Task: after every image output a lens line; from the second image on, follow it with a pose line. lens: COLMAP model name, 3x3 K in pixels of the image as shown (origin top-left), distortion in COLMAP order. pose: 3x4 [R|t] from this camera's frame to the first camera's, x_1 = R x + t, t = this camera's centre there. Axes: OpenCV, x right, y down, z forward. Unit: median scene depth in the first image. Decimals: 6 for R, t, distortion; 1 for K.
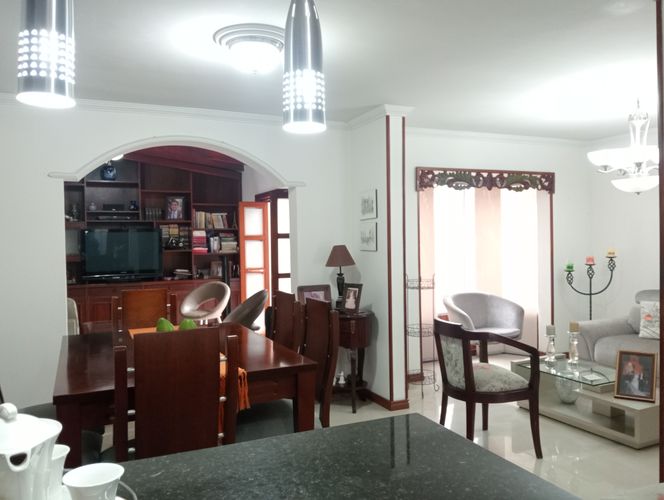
lens RADIAL K [[538.4, 0, 334.7], [0, 538.4, 250.6], [0, 0, 1]] dist [0.111222, -0.276941]
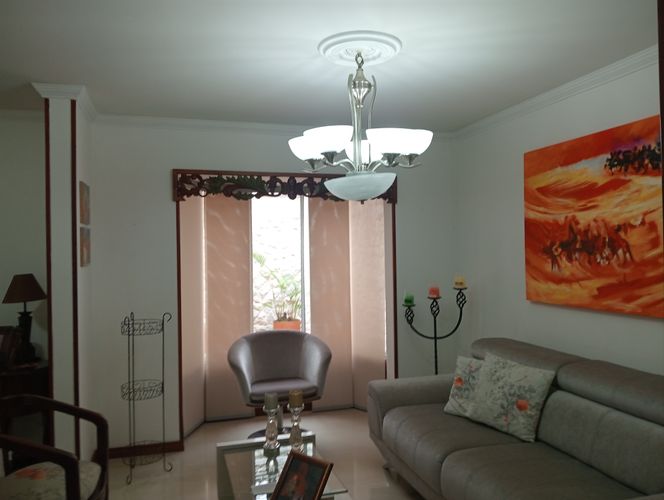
lens RADIAL K [[538.4, 0, 334.7], [0, 538.4, 250.6], [0, 0, 1]] dist [0.111222, -0.276941]
pose [[0.991186, 0.002291, -0.132457, 0.437221], [-0.005035, 0.999779, -0.020389, -0.023760], [0.132382, 0.020877, 0.990979, 0.251289]]
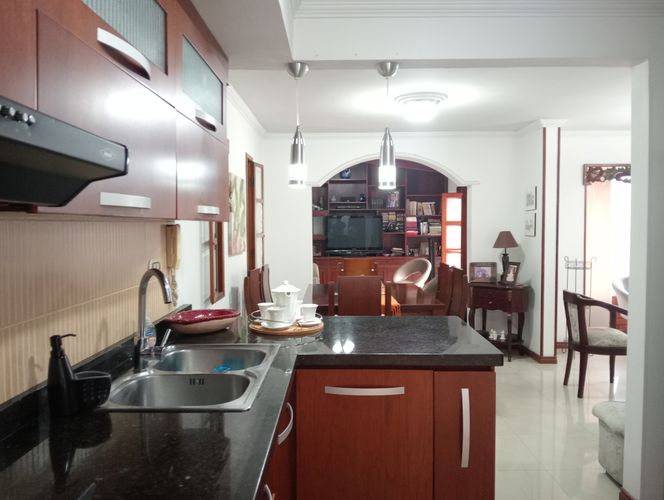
lens RADIAL K [[538.4, 0, 334.7], [0, 538.4, 250.6], [0, 0, 1]] dist [0.111222, -0.276941]
pose [[0.908676, 0.030740, -0.416368, 0.143094], [-0.016803, 0.999170, 0.037098, -0.004080], [0.417163, -0.026714, 0.908439, -0.258382]]
